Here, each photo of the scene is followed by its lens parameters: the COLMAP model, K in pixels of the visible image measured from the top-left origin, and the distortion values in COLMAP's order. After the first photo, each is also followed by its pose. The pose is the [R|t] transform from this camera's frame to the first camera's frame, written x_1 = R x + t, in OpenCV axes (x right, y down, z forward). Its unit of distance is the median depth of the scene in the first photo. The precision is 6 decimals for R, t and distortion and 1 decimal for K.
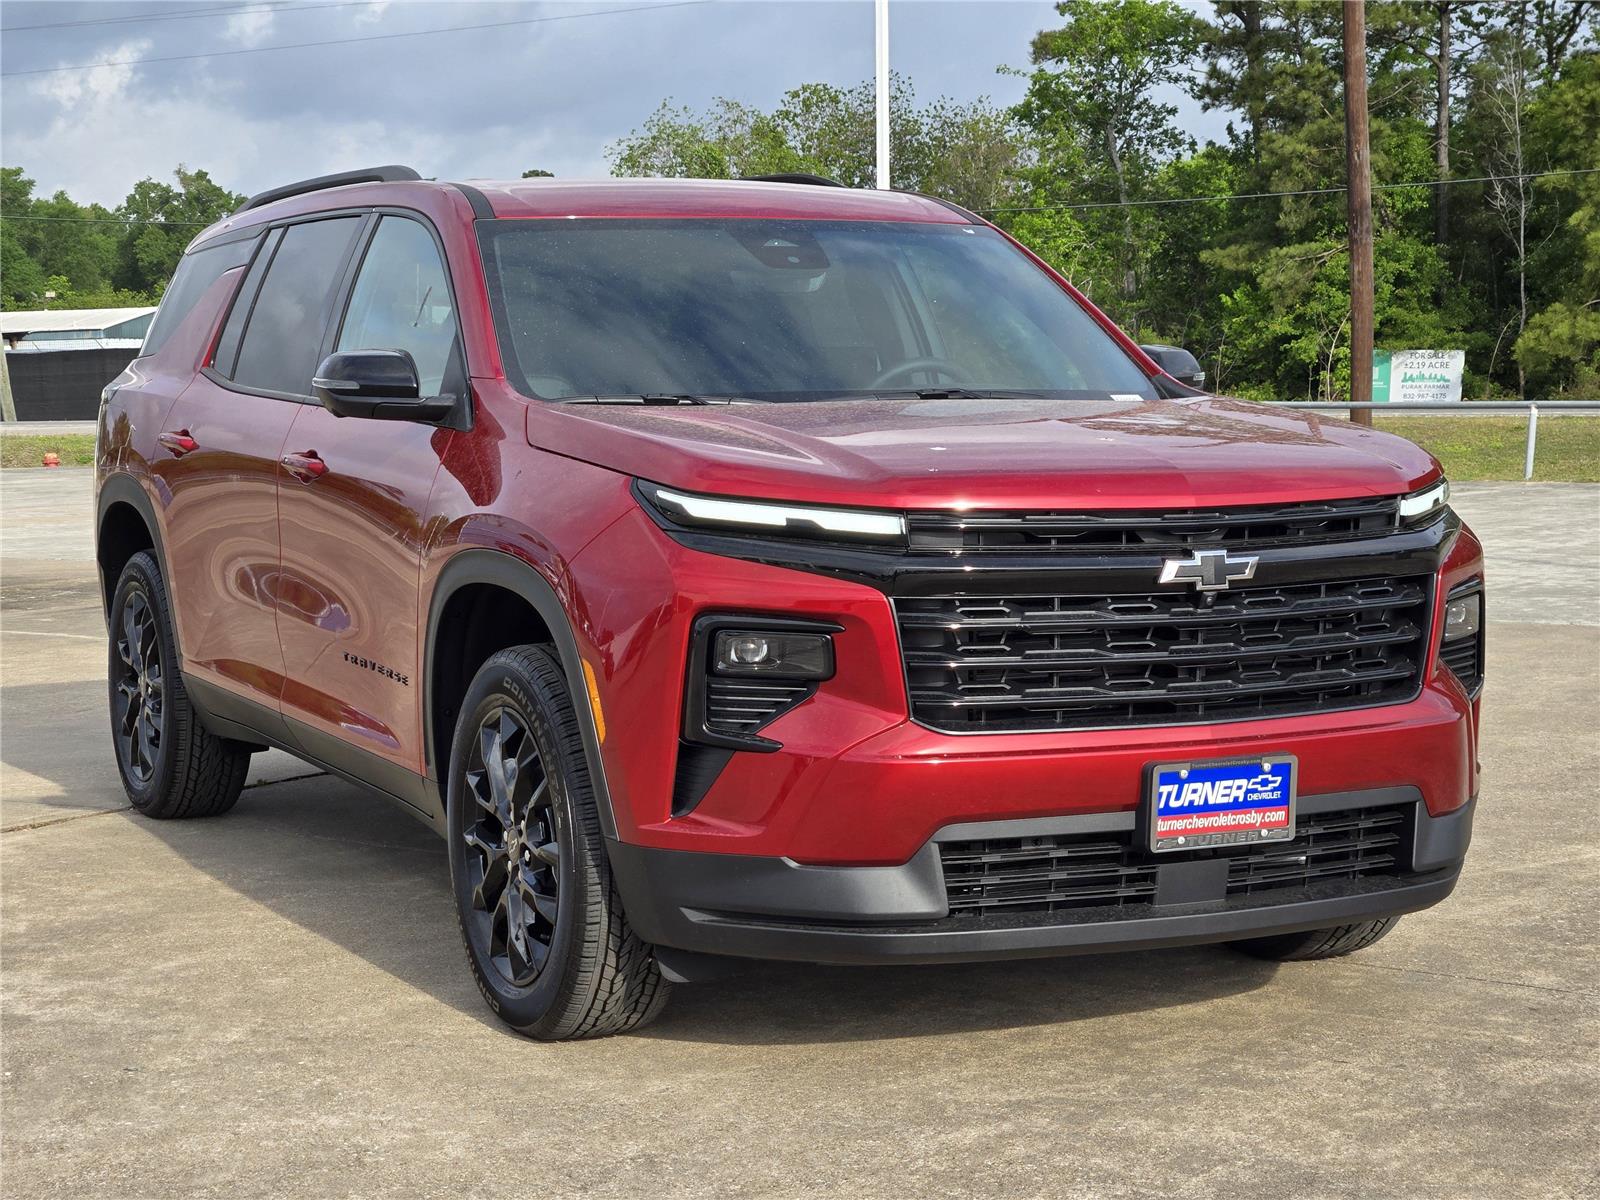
lens RADIAL K [[2873.0, 0, 793.0], [0, 2873.0, 604.9], [0, 0, 1]] dist [-0.038545, 0.000000]
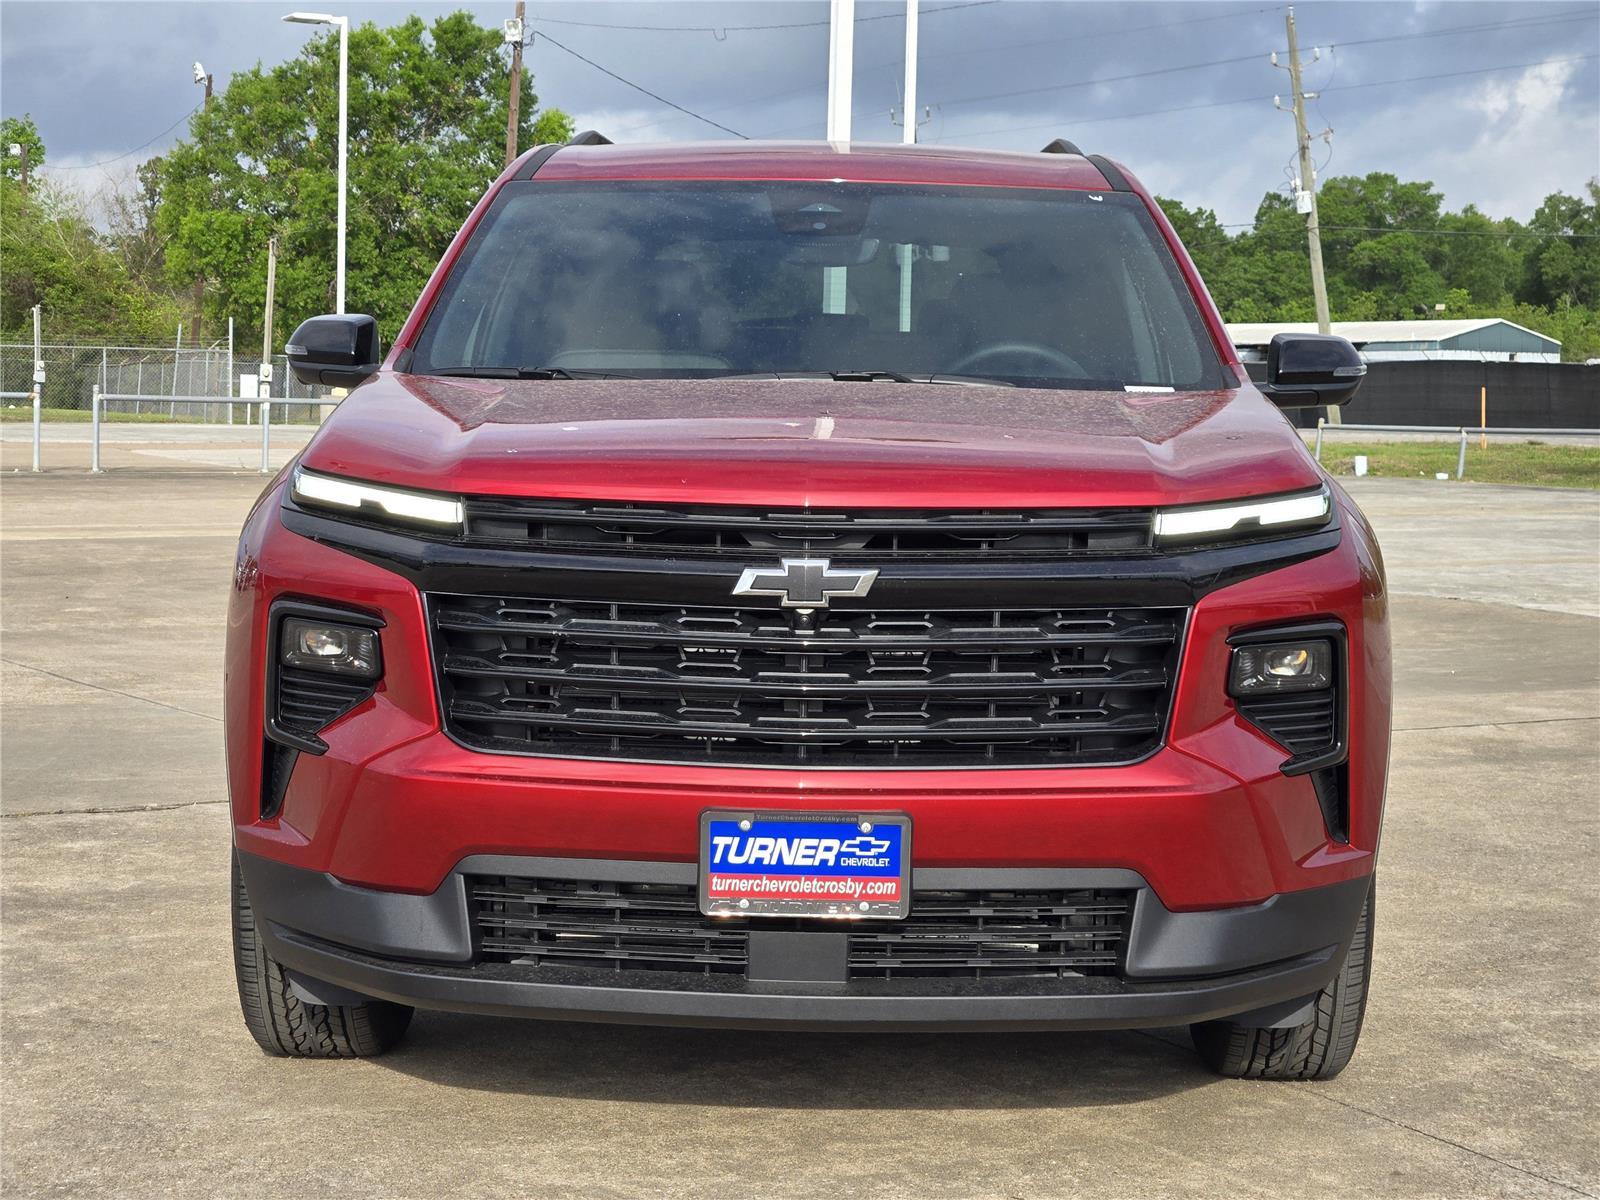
lens RADIAL K [[2873.0, 0, 796.9], [0, 2873.0, 599.4], [0, 0, 1]] dist [-0.038545, 0.000000]
pose [[0.886754, 0.056188, -0.458813, 0.523395], [-0.059257, 0.998213, 0.007717, -0.013691], [0.458427, 0.020345, 0.888499, 0.261488]]
